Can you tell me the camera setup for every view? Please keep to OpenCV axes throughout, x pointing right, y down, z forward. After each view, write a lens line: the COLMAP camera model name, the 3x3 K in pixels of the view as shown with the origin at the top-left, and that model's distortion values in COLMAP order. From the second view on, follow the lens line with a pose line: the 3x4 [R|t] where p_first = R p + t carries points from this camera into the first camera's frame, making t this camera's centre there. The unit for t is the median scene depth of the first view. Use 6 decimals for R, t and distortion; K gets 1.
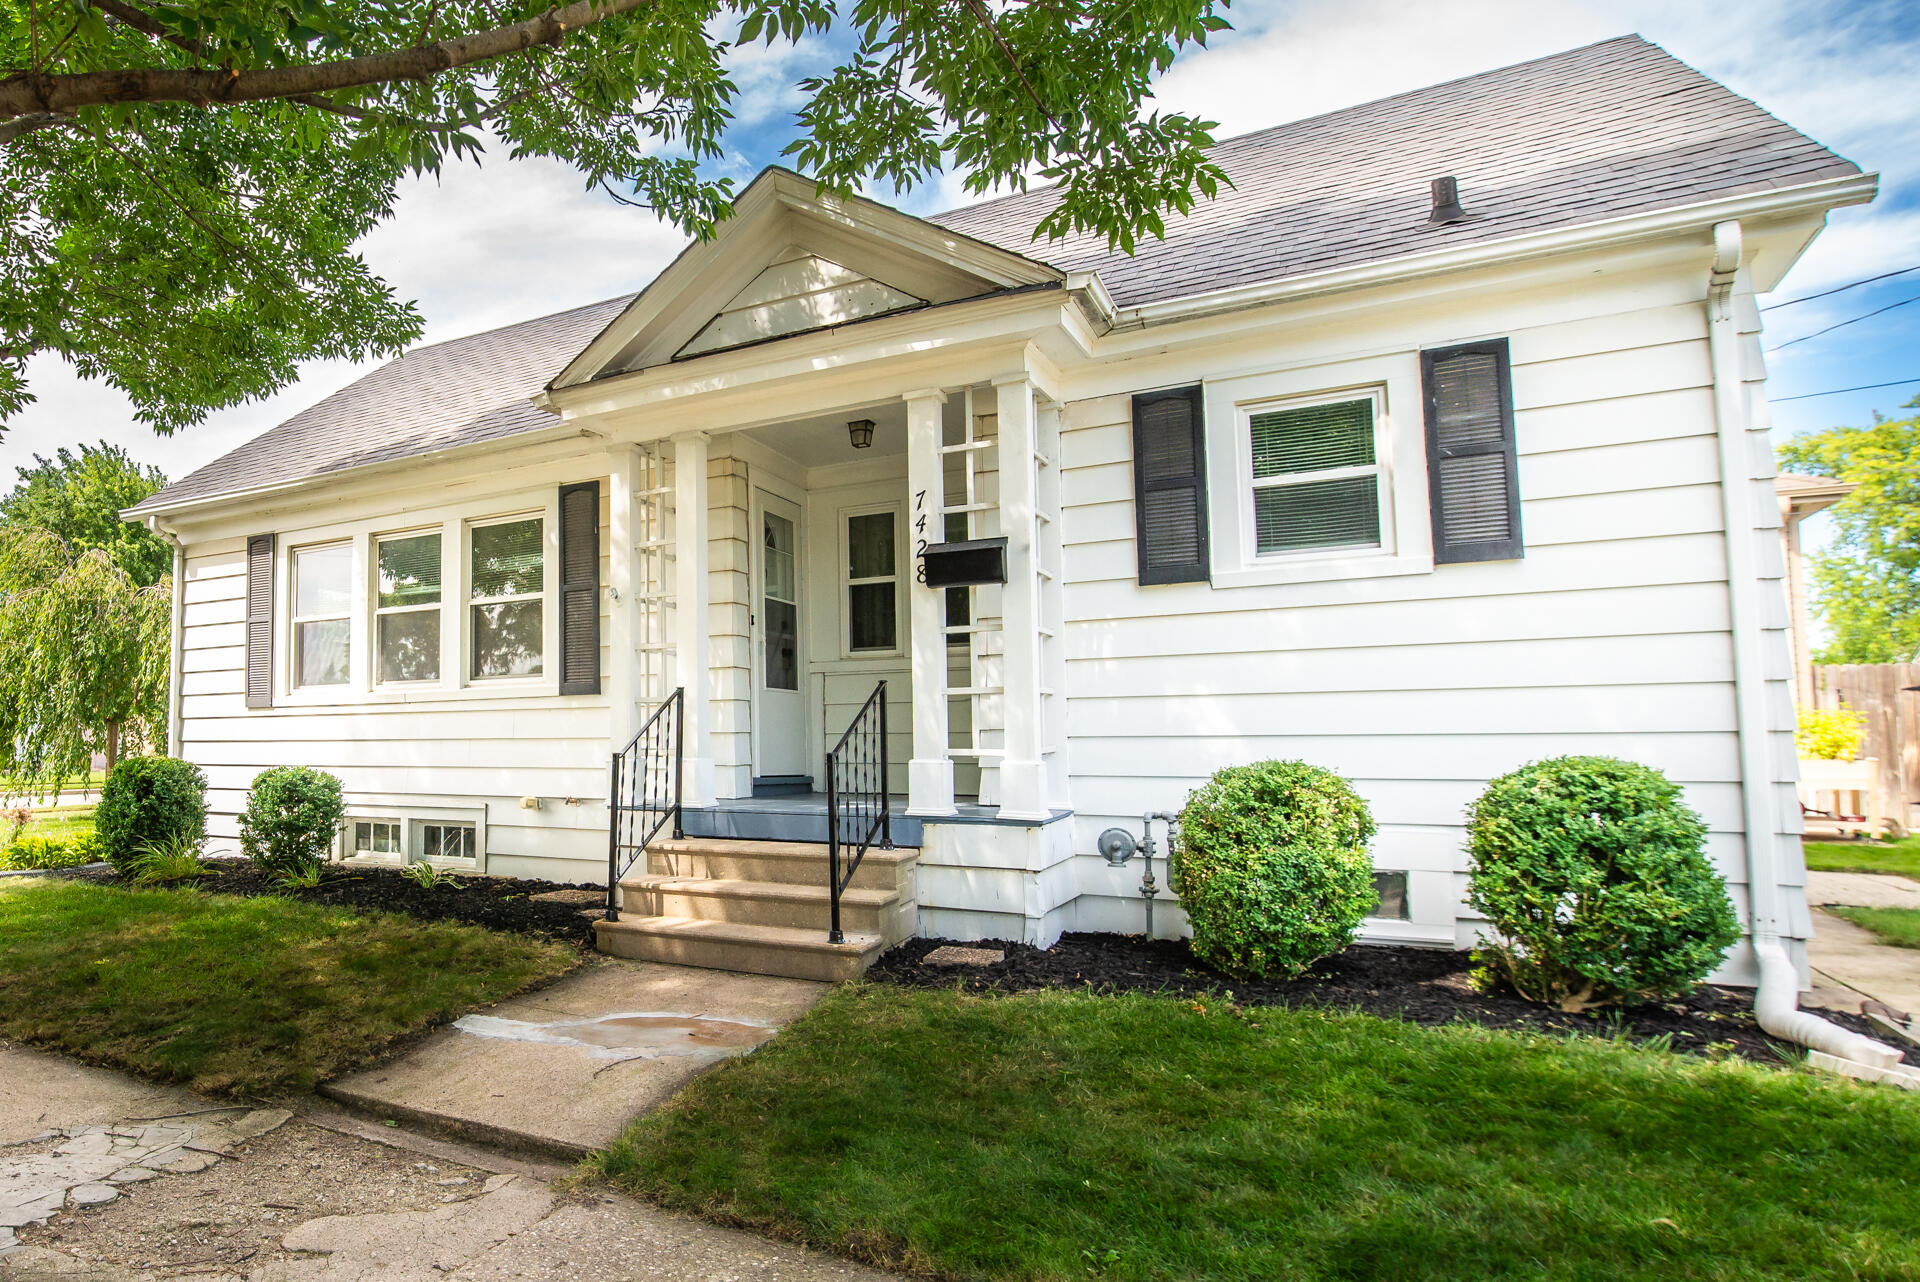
lens RADIAL K [[872.0, 0, 753.7], [0, 872.0, 655.8], [0, 0, 1]] dist [-0.020387, 0.000545]
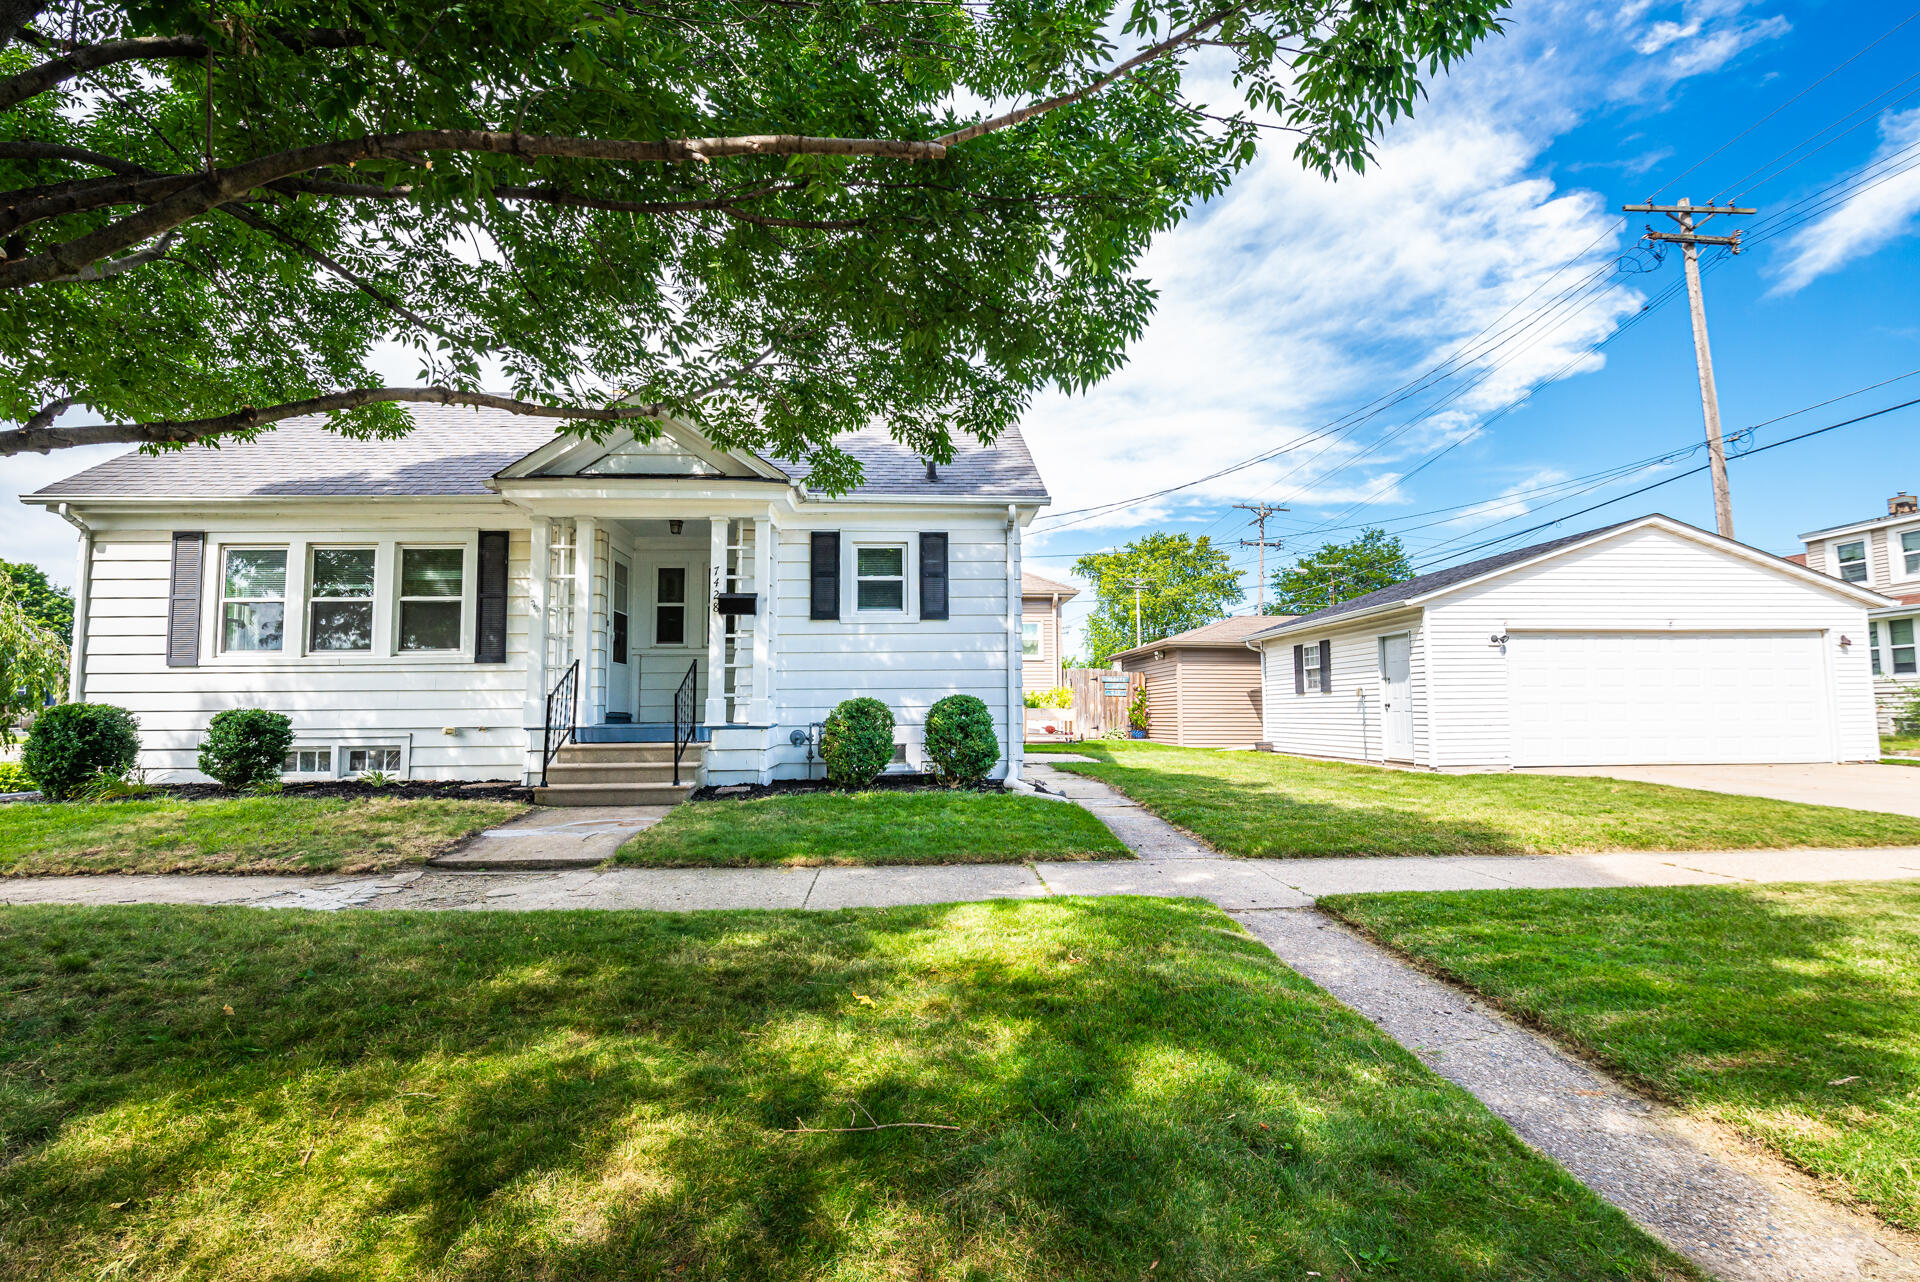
lens RADIAL K [[849.0, 0, 952.3], [0, 849.0, 654.6], [0, 0, 1]] dist [-0.000918, -0.010796]
pose [[0.780960, 0.036446, 0.623517, -0.601369], [-0.039781, 0.999172, -0.008578, 0.010923], [-0.623313, -0.018105, 0.781763, -0.887257]]
